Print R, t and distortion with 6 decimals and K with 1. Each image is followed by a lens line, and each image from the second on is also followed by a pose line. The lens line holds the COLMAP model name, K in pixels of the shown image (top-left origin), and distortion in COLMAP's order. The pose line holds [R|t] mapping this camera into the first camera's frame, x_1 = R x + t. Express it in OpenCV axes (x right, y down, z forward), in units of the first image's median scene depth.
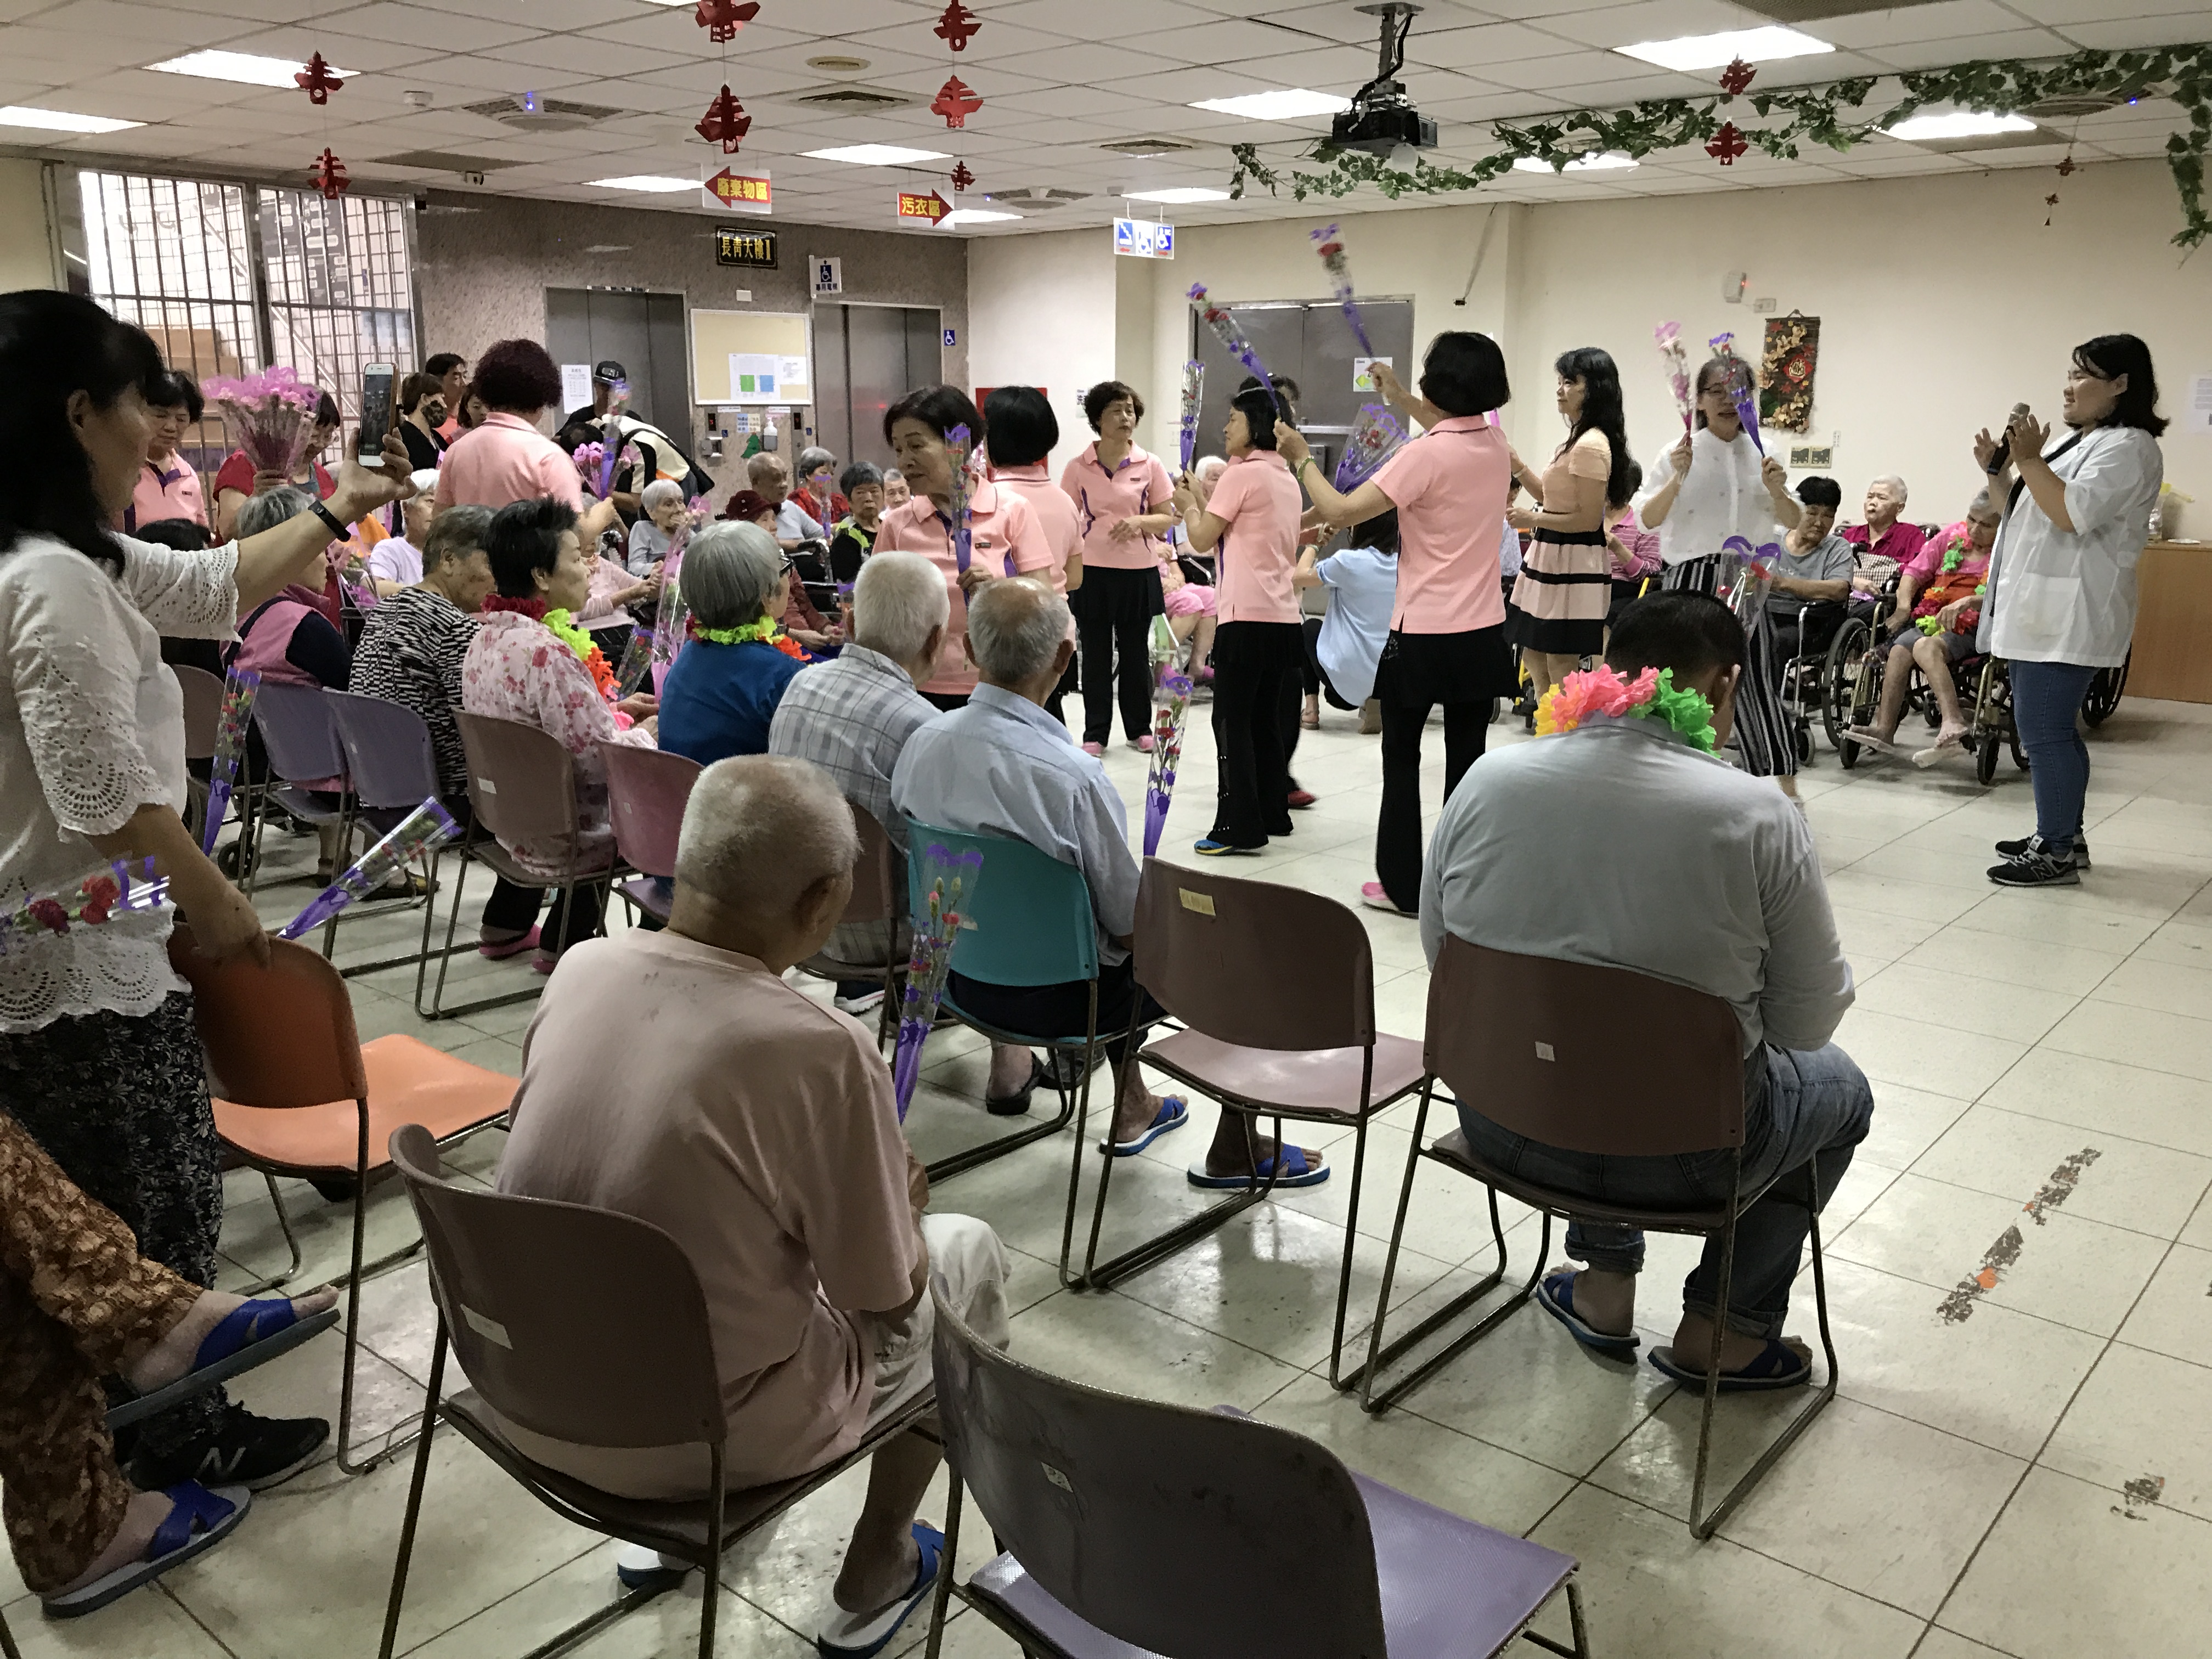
lens RADIAL K [[1821.9, 0, 1106.0], [0, 1821.9, 829.5], [0, 0, 1]] dist [-0.004240, 0.009566]
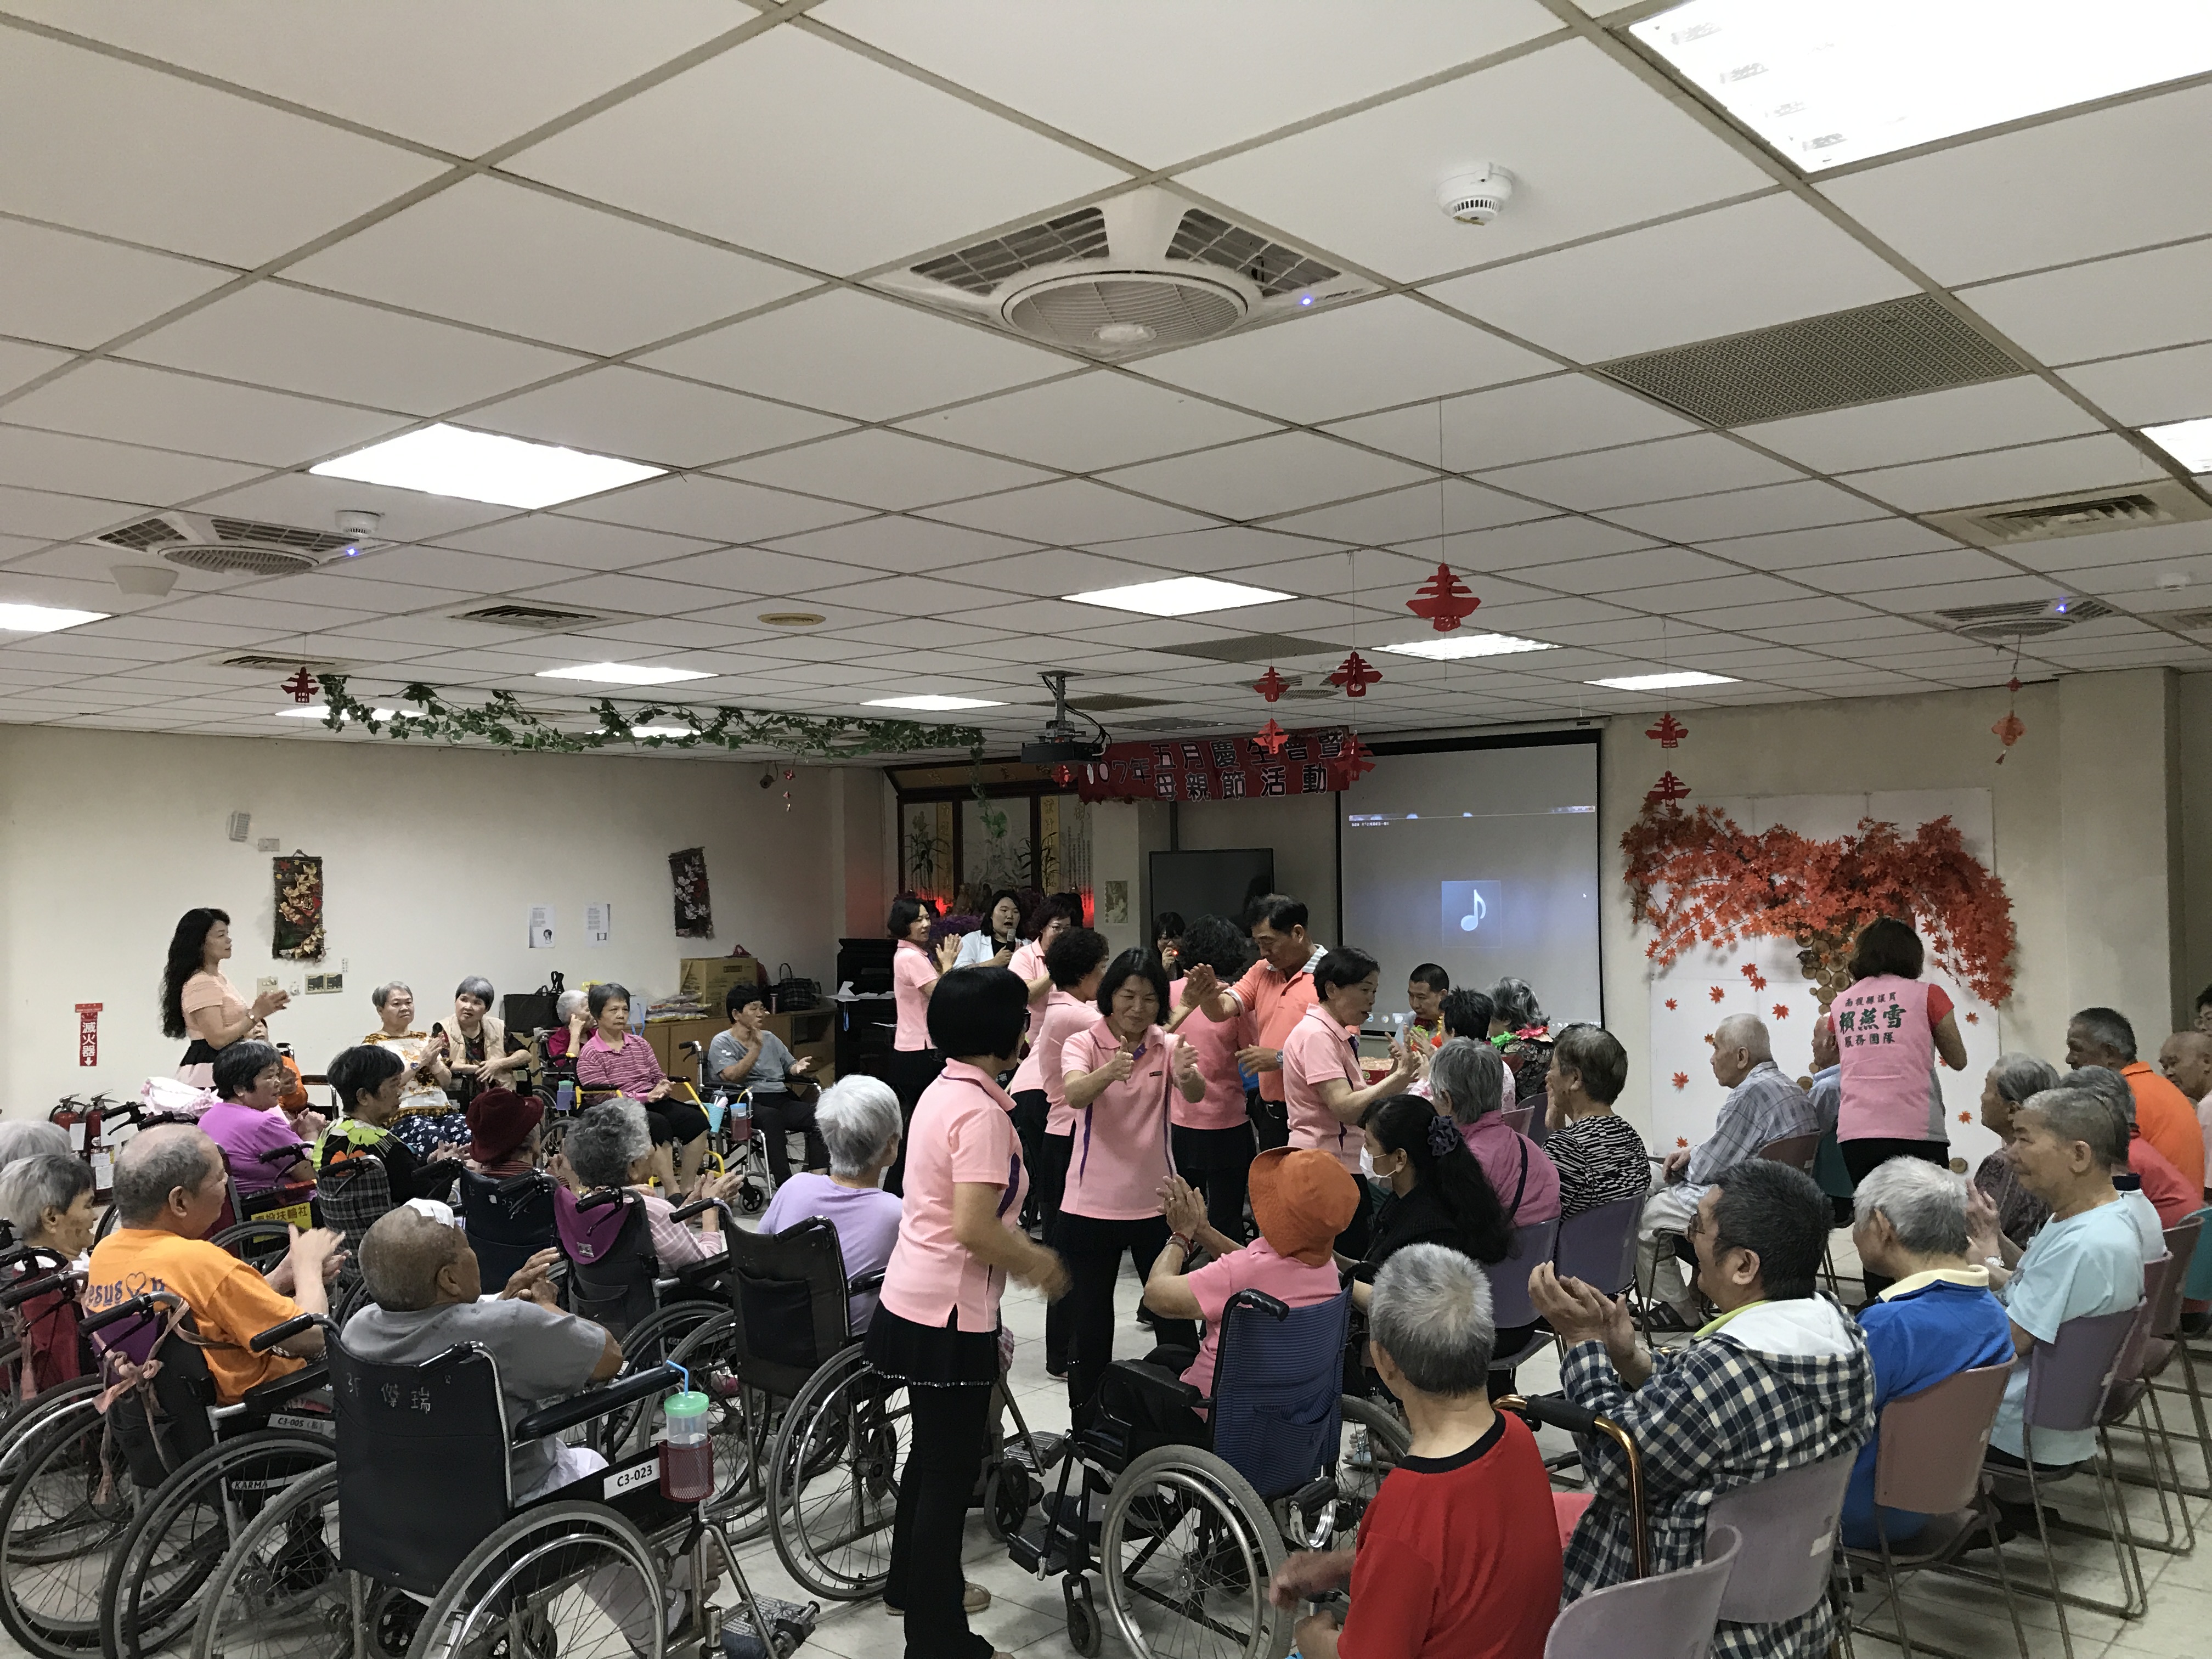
lens RADIAL K [[1810.1, 0, 1106.0], [0, 1810.1, 829.5], [0, 0, 1]] dist [0.081362, -0.123248]
pose [[0.009514, 0.031622, 0.999455, -0.752288], [0.241525, 0.969834, -0.032984, -0.159312], [-0.970348, 0.241707, 0.001590, 0.579988]]
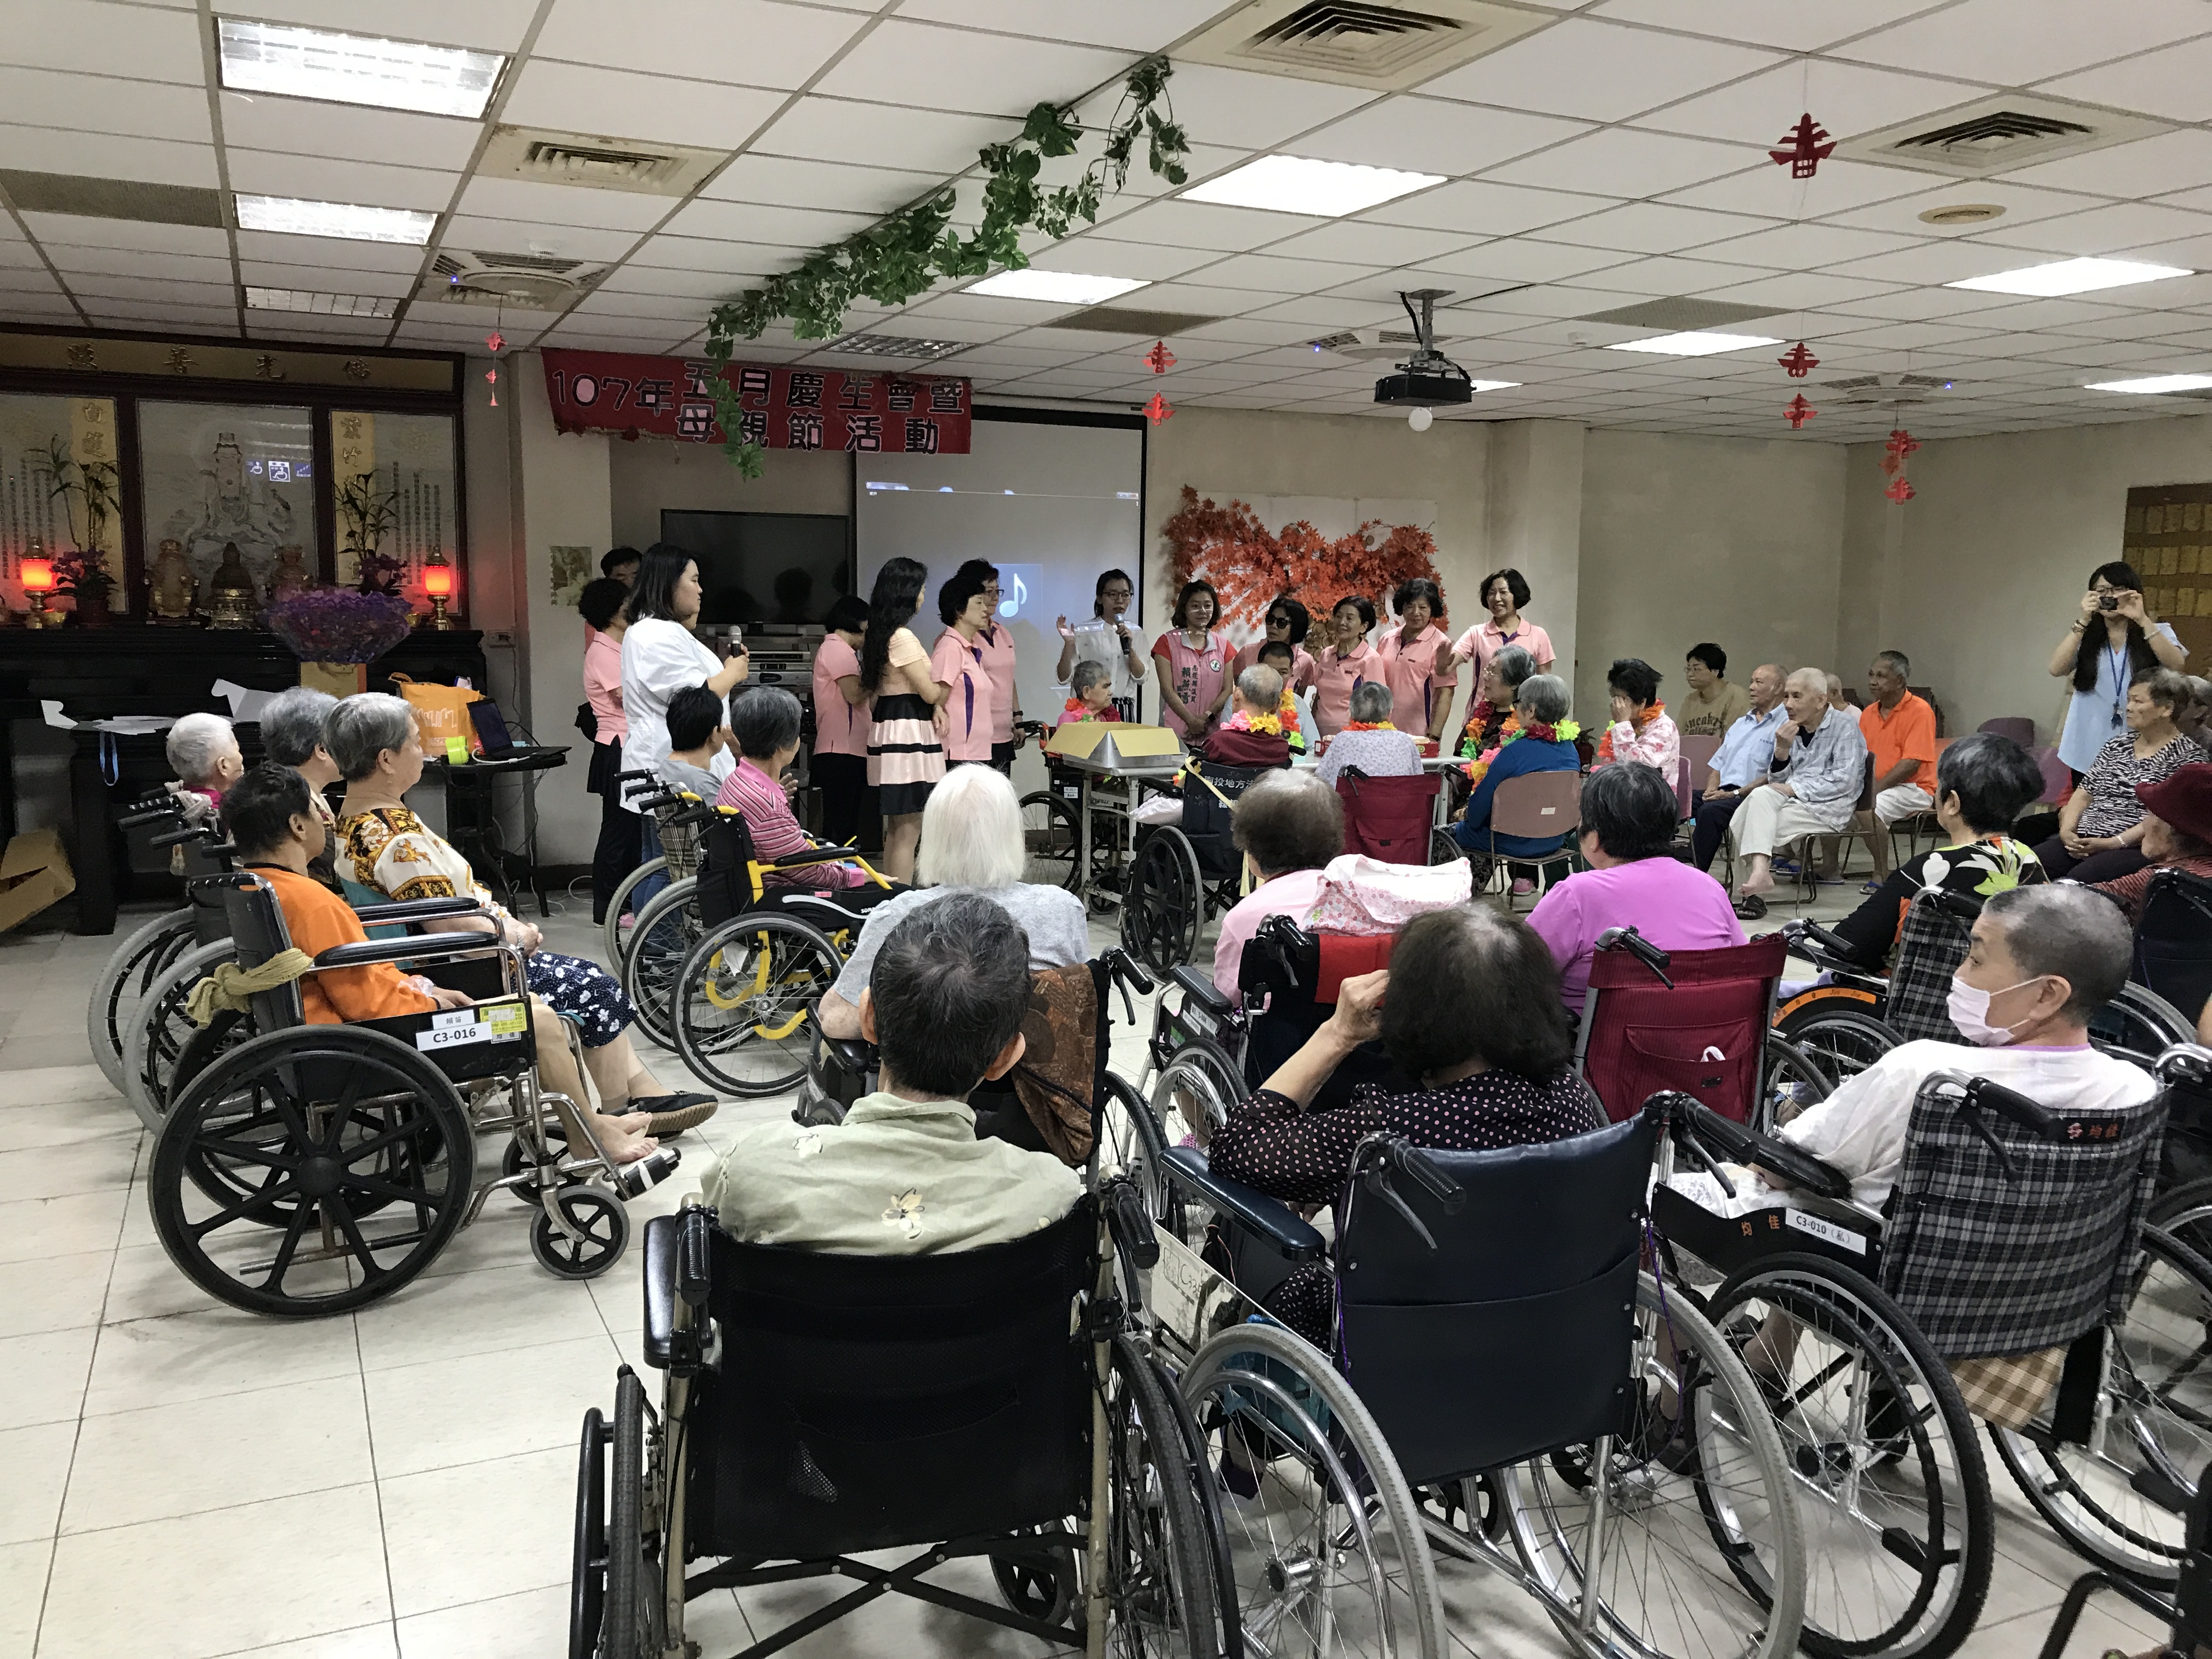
lens RADIAL K [[1805.5, 0, 1106.0], [0, 1805.5, 829.5], [0, 0, 1]] dist [0.005304, 0.020003]
pose [[-0.905918, -0.062305, 0.418844, -0.112711], [0.086450, 0.941072, 0.326970, -0.307761], [-0.414534, 0.332417, -0.847148, 1.307562]]
